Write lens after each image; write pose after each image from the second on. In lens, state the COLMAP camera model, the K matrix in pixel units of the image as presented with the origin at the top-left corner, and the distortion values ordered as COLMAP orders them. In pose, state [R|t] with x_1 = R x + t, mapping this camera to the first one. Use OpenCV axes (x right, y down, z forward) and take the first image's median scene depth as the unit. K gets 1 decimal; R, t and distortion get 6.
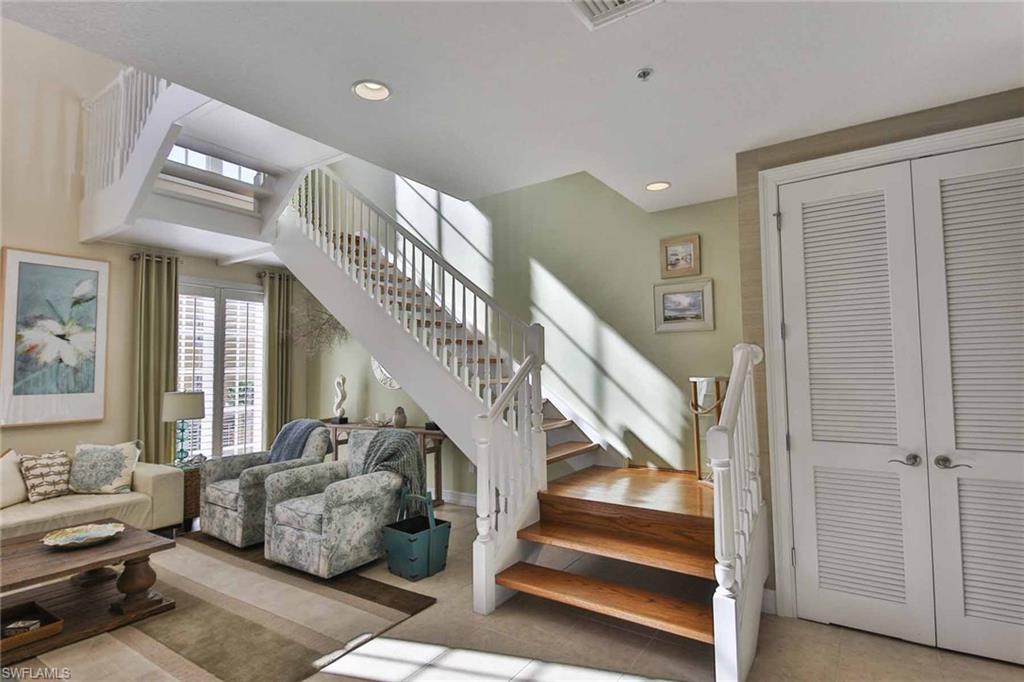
lens RADIAL K [[522.8, 0, 512.0], [0, 522.8, 341.0], [0, 0, 1]] dist [0.044314, -0.035336]
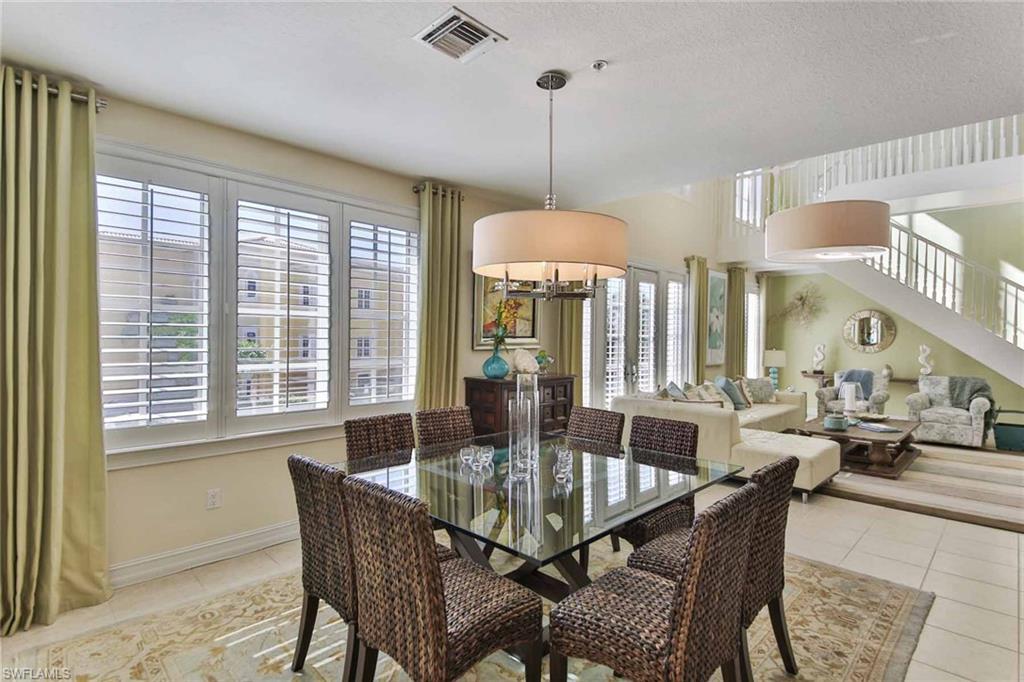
lens RADIAL K [[522.8, 0, 512.0], [0, 522.8, 341.0], [0, 0, 1]] dist [0.044314, -0.035336]
pose [[0.983602, 0.027510, -0.178240, -1.400241], [-0.016943, 0.998022, 0.060542, -0.027592], [0.179553, -0.056530, 0.982123, -0.996411]]
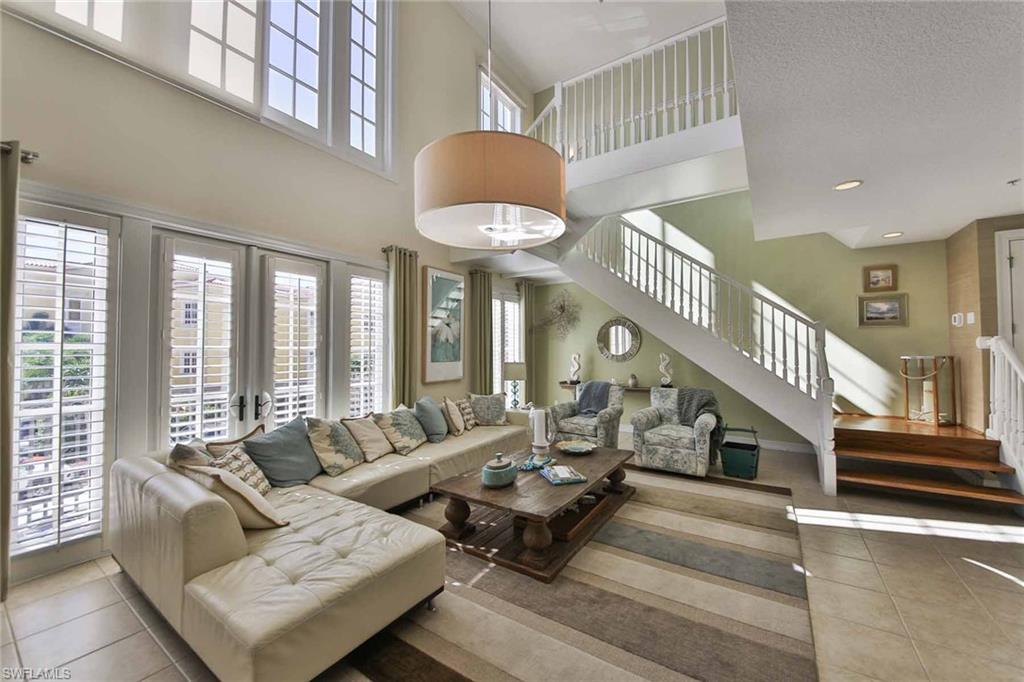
lens RADIAL K [[386.0, 0, 512.0], [0, 386.0, 341.0], [0, 0, 1]] dist [0.000579, -0.000089]
pose [[0.999898, 0.013434, 0.004945, -0.773405], [-0.013564, 0.999535, 0.027323, 0.007014], [-0.004576, -0.027388, 0.999614, -0.139249]]
